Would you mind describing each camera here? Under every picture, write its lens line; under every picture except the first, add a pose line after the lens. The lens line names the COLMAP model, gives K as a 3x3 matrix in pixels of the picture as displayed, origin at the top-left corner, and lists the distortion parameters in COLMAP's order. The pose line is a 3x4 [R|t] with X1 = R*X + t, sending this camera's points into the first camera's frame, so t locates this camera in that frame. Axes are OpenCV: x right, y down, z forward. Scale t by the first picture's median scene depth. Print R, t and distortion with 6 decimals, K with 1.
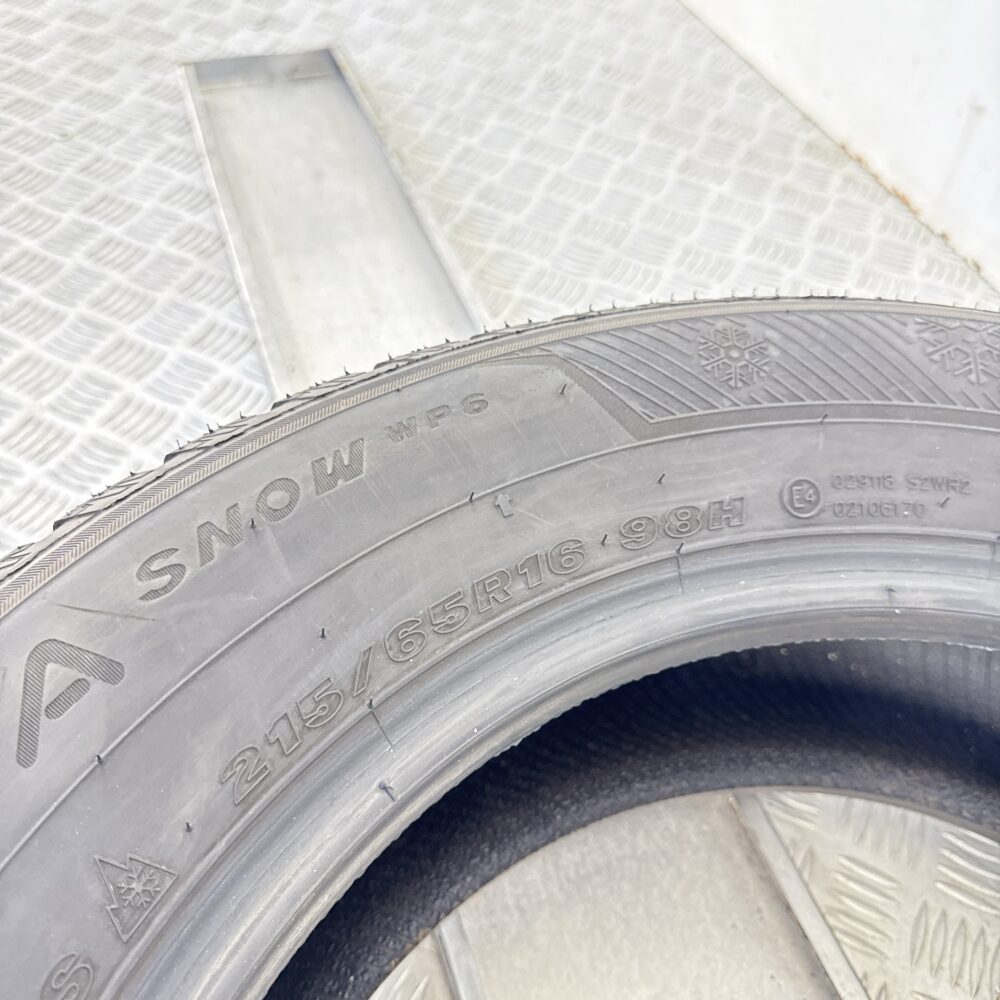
lens RADIAL K [[965.5, 0, 501.0], [0, 965.5, 499.6], [0, 0, 1]] dist [-0.007358, 0.000000]
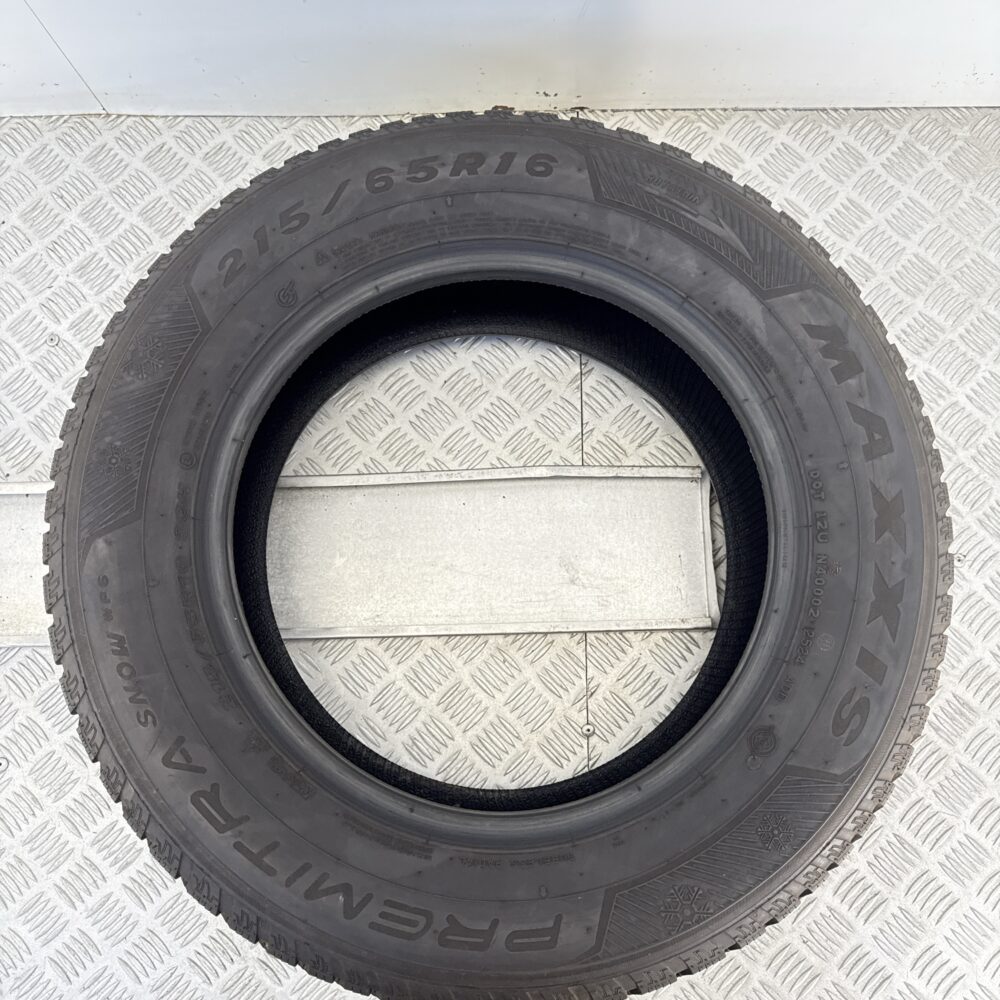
lens RADIAL K [[965.5, 0, 500.6], [0, 965.5, 499.9], [0, 0, 1]] dist [-0.007358, 0.000000]
pose [[0.327055, -0.942149, 0.073421, 0.319839], [0.731276, 0.301532, 0.611813, -0.936734], [-0.598557, -0.146406, 0.787588, -1.481636]]
